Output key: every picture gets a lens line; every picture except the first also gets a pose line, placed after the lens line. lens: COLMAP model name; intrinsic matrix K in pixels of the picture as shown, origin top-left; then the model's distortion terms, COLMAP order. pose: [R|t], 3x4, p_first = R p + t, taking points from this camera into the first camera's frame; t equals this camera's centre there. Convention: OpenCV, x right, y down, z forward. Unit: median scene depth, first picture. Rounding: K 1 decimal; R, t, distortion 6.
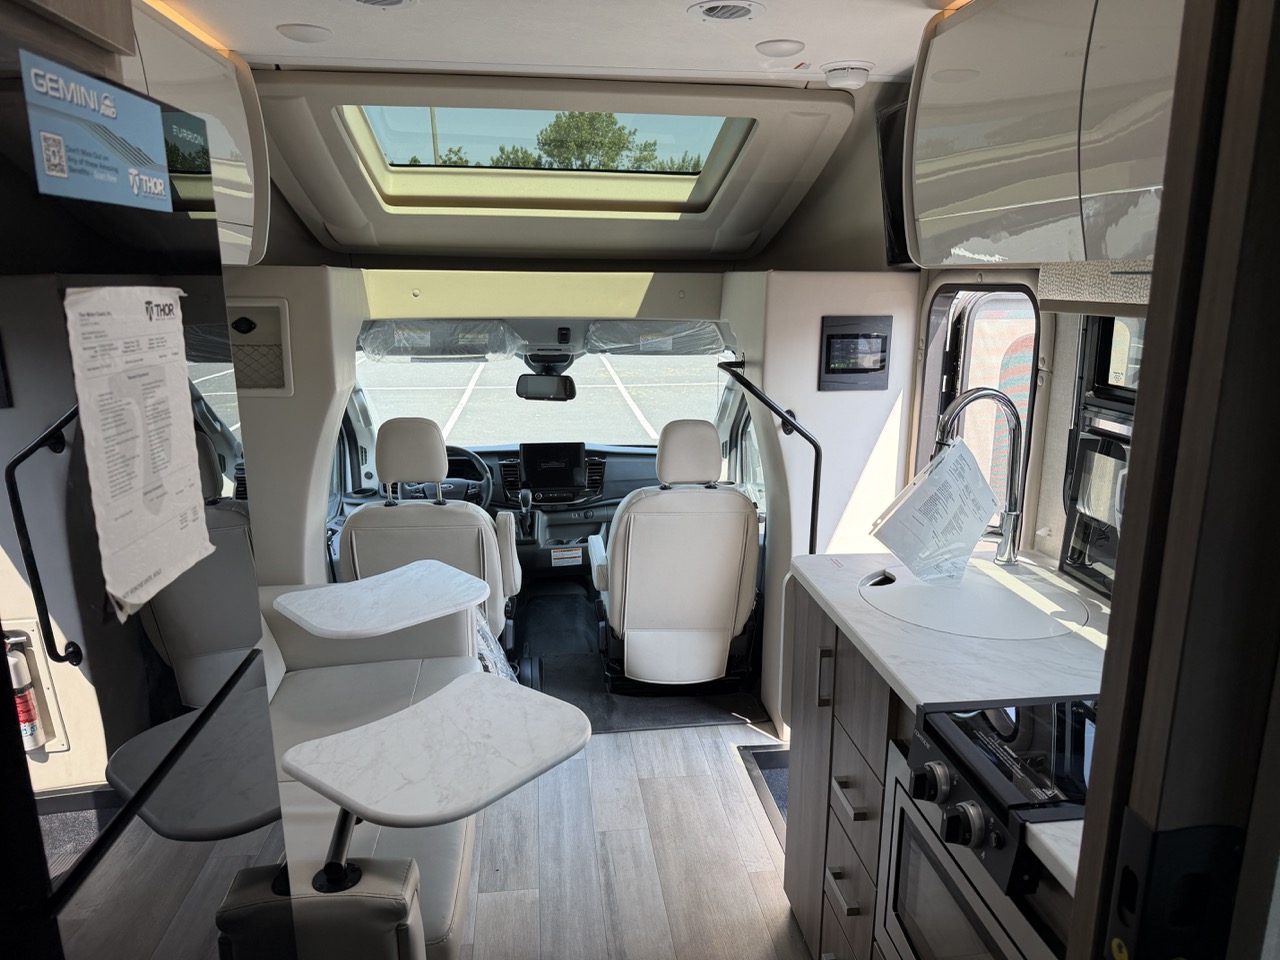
lens RADIAL K [[897.8, 0, 647.2], [0, 897.8, 477.6], [0, 0, 1]] dist [0.137817, -0.280466]
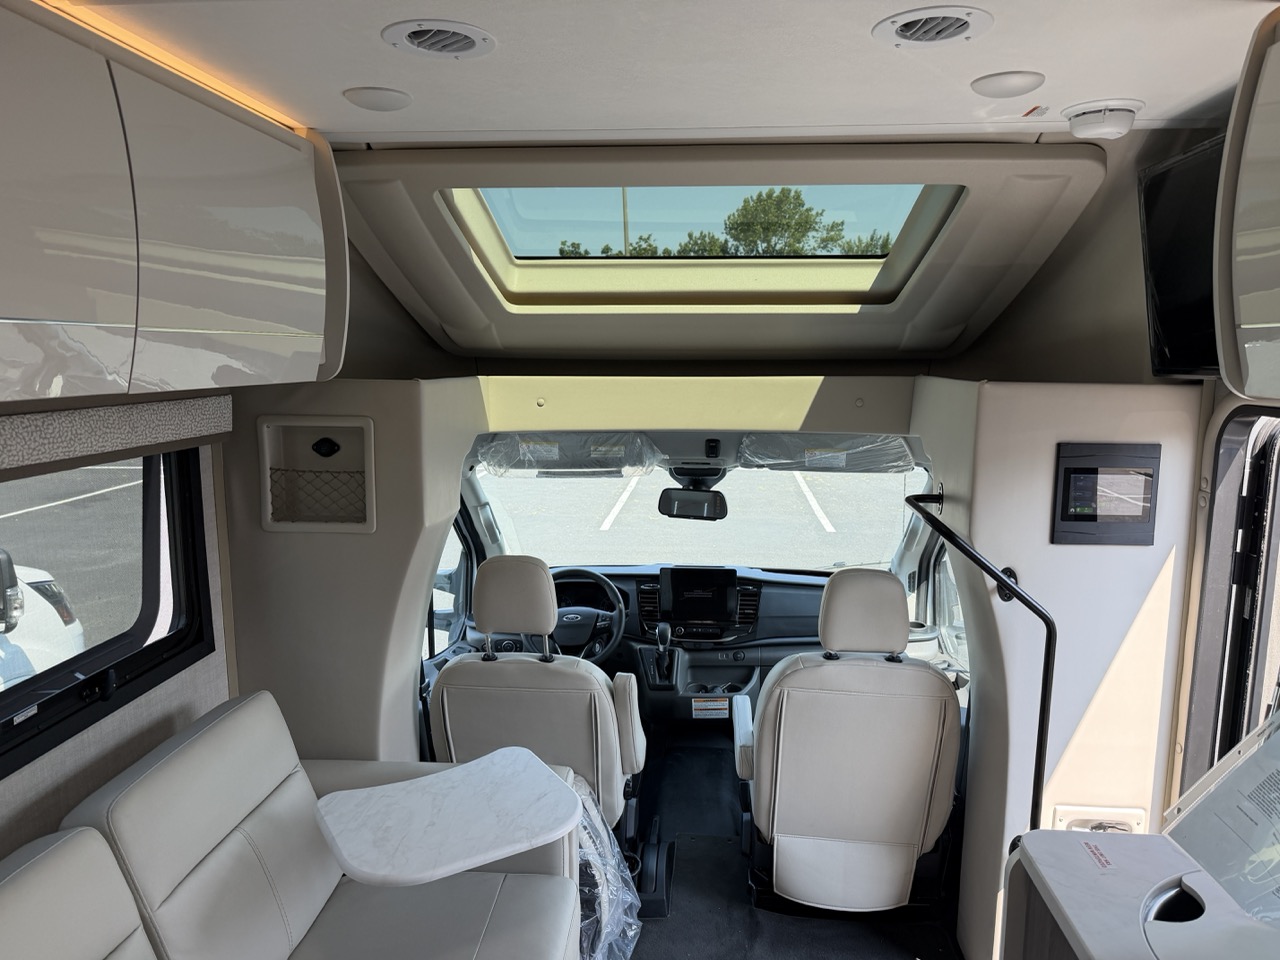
lens RADIAL K [[902.5, 0, 632.7], [0, 902.5, 480.6], [0, 0, 1]] dist [0.102467, -0.166314]
pose [[0.977563, 0.026663, -0.208949, 0.011518], [-0.043381, 0.996176, -0.075839, -0.062994], [0.206127, 0.083202, 0.974981, 0.175434]]
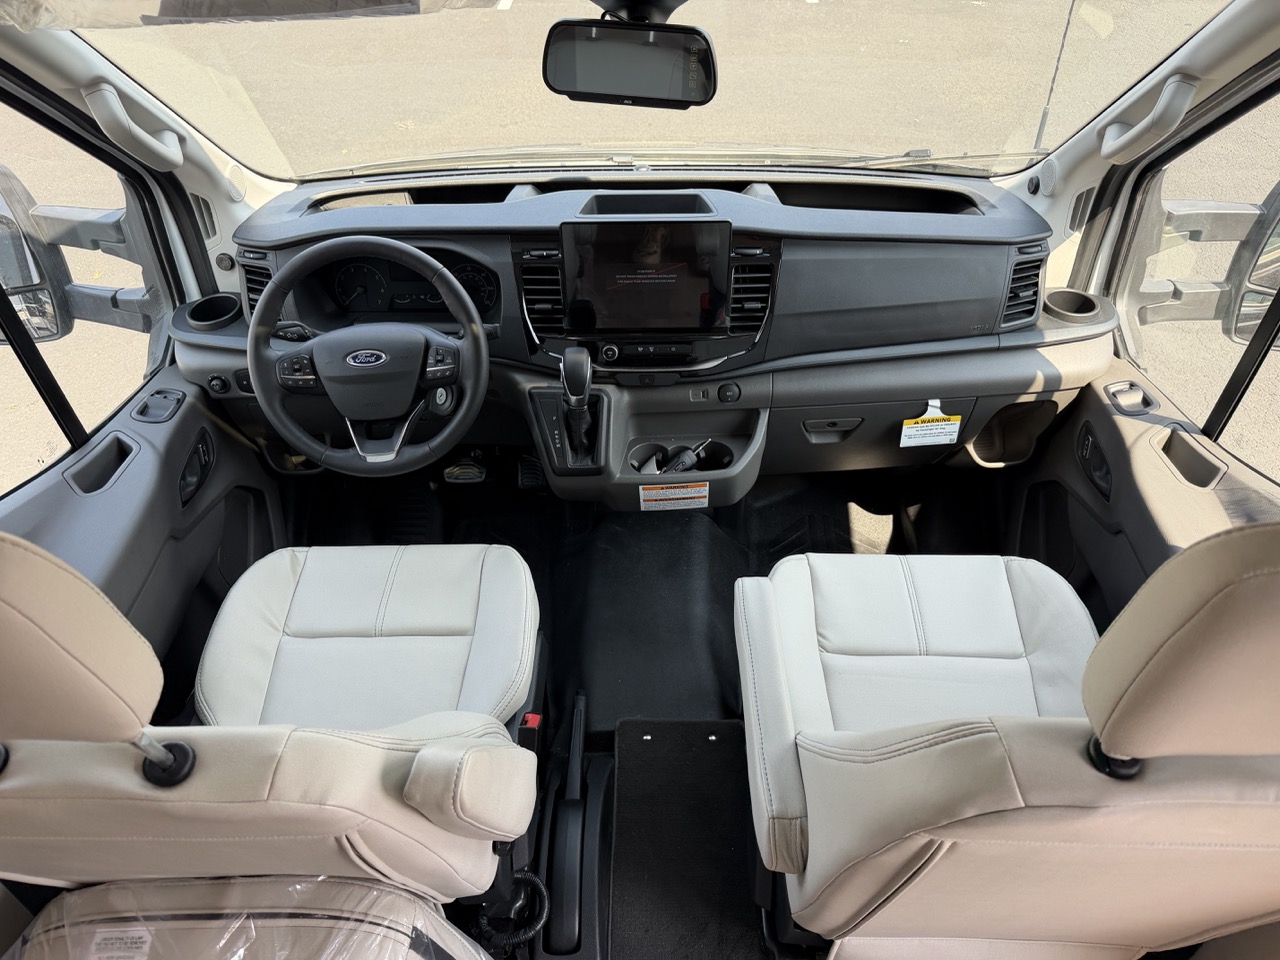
lens RADIAL K [[857.5, 0, 640.0], [0, 857.5, 480.0], [0, 0, 1]] dist [0.072008, -0.119232]
pose [[0.991886, 0.072545, -0.104403, -0.073239], [-0.013272, 0.875811, 0.482471, -0.137830], [0.126439, -0.477171, 0.869667, 0.744879]]
